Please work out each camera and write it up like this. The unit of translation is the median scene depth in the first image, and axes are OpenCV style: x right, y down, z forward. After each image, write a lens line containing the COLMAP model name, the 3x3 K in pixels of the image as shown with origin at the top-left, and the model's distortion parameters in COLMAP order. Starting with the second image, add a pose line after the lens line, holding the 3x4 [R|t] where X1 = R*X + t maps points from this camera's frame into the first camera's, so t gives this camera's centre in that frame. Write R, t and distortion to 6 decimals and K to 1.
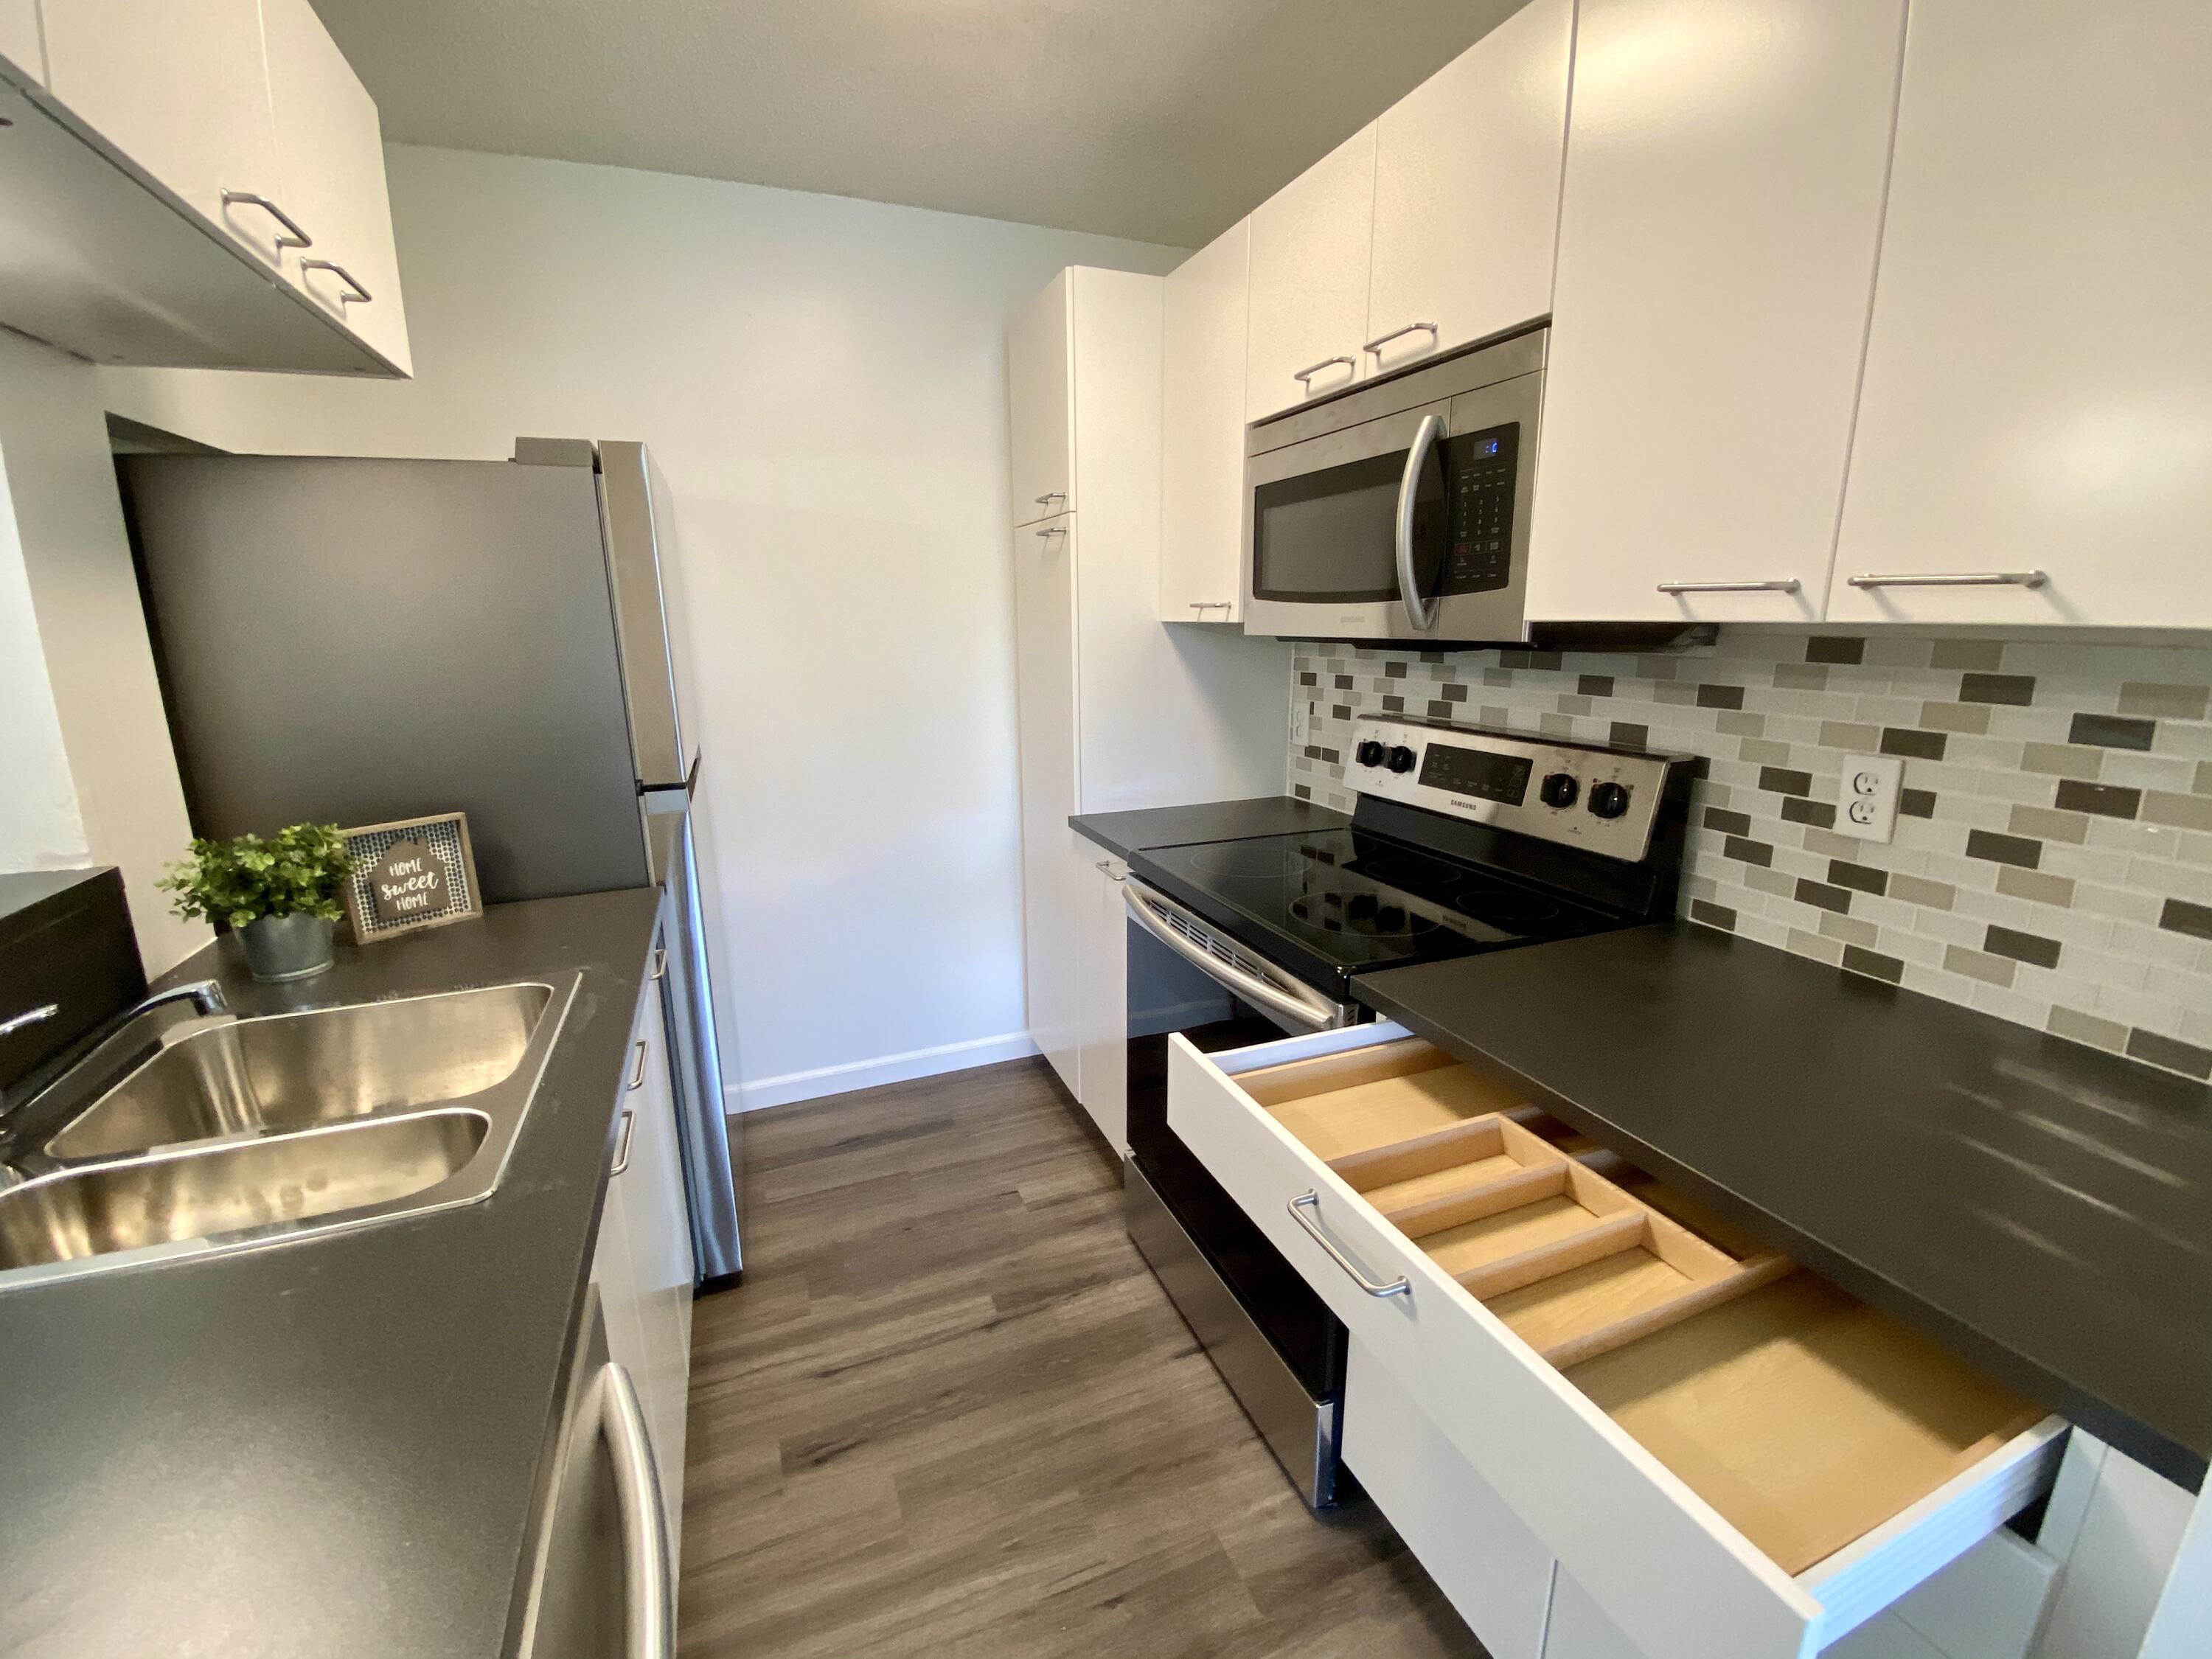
lens RADIAL K [[926.9, 0, 1104.5], [0, 926.9, 839.5], [0, 0, 1]] dist [0.050213, -0.037542]
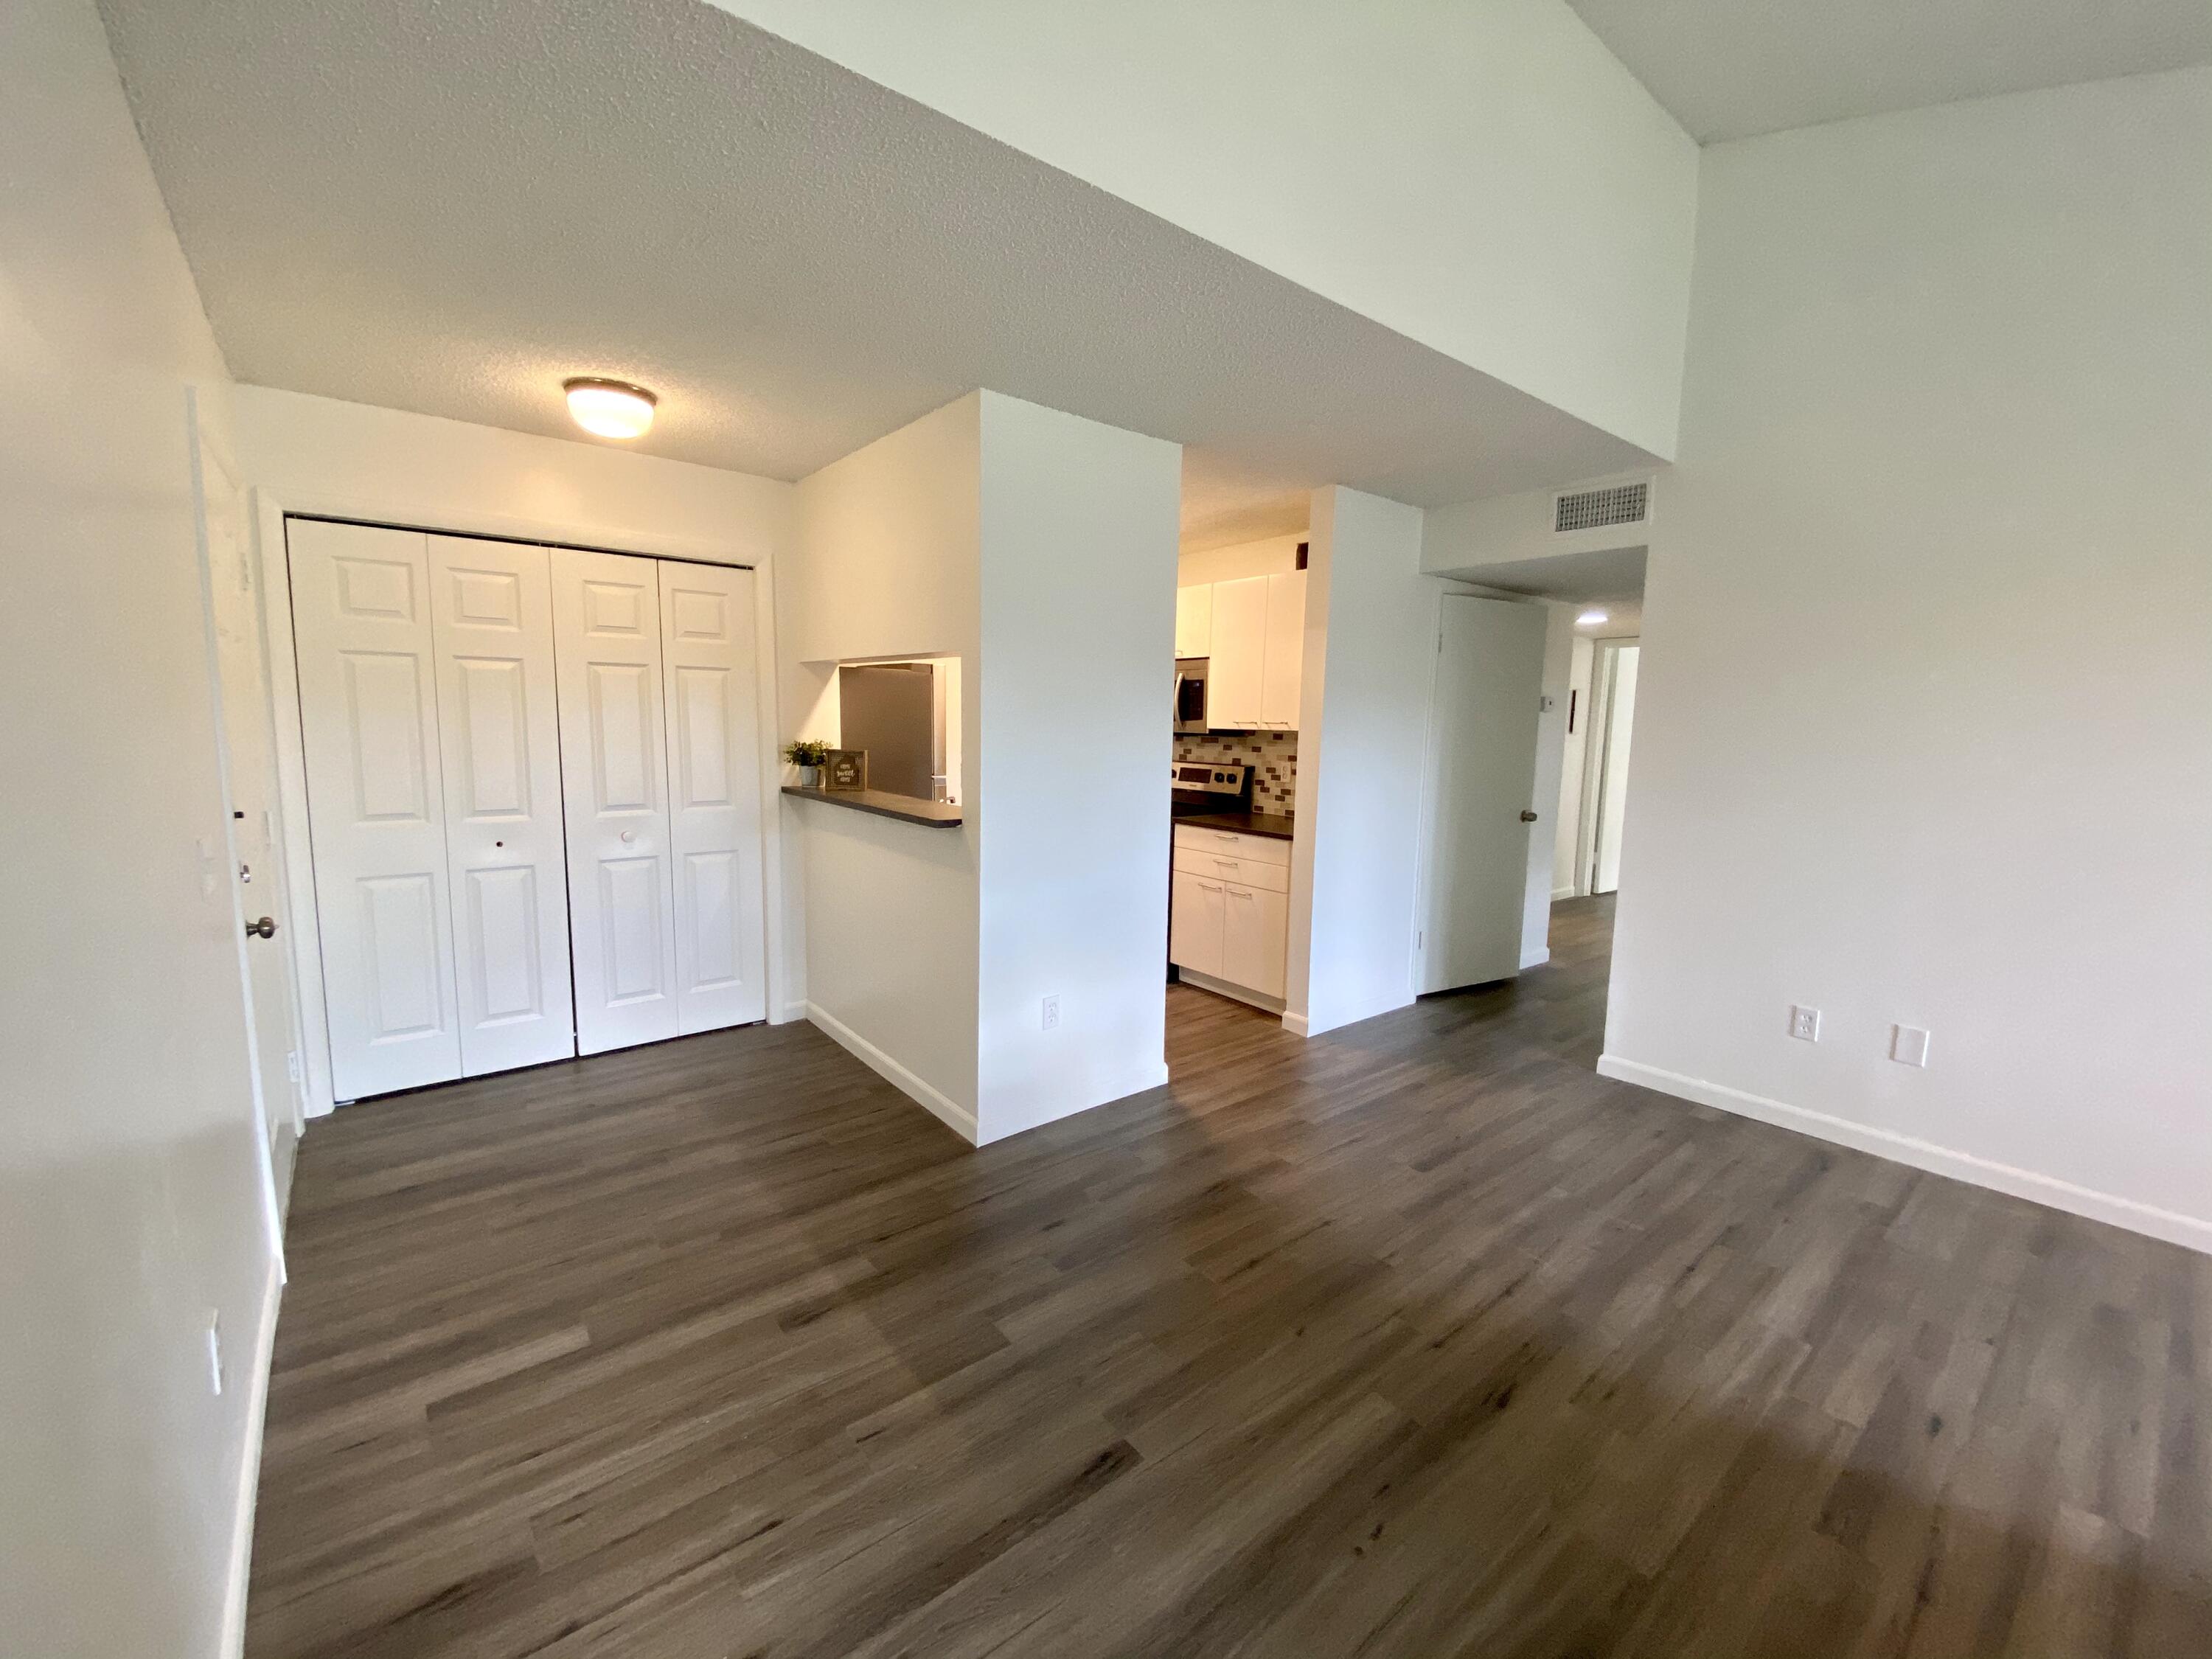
lens RADIAL K [[926.9, 0, 1104.5], [0, 926.9, 839.5], [0, 0, 1]] dist [0.050213, -0.037542]
pose [[0.953788, -0.011296, 0.300267, -1.021093], [0.041849, 0.994548, -0.095517, 0.526351], [-0.297550, 0.103669, 0.949061, -2.258822]]
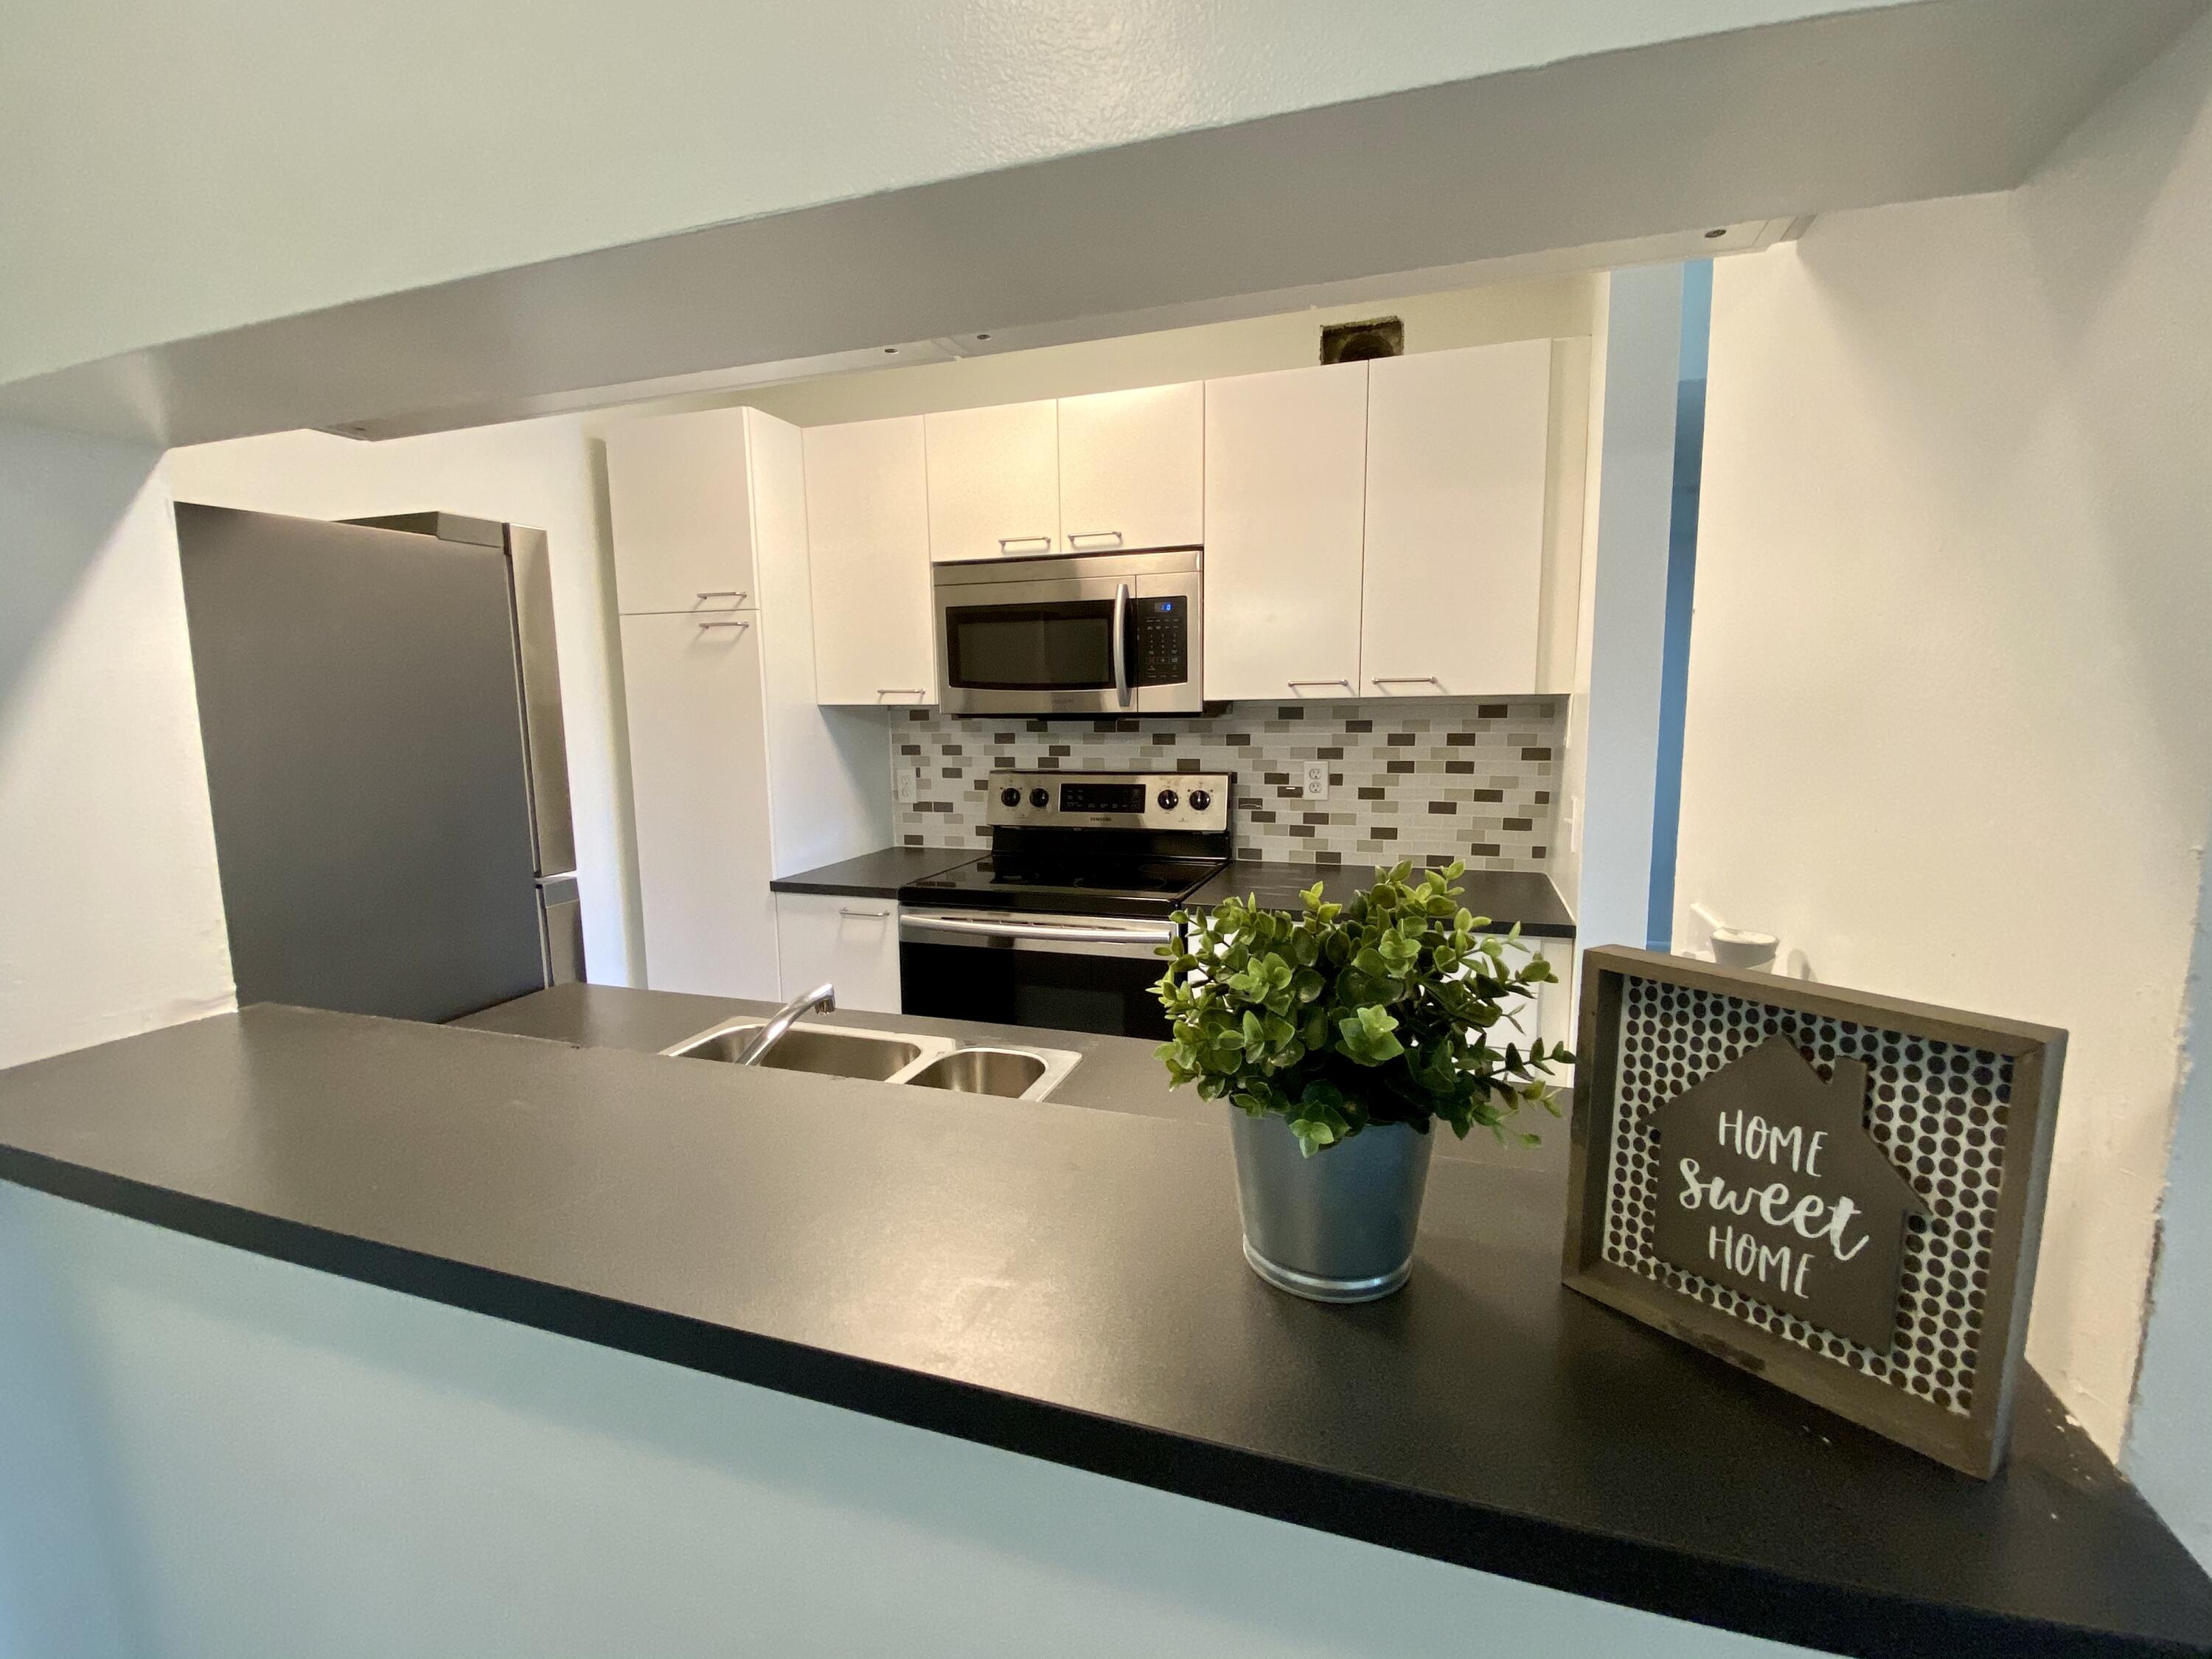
lens RADIAL K [[986.5, 0, 1101.5], [0, 986.5, 845.3], [0, 0, 1]] dist [0.122971, 0.000013]
pose [[0.657499, -0.114524, 0.744701, -1.050805], [0.186591, 0.982343, -0.013672, 0.035474], [-0.729986, 0.147943, 0.667258, -0.113492]]
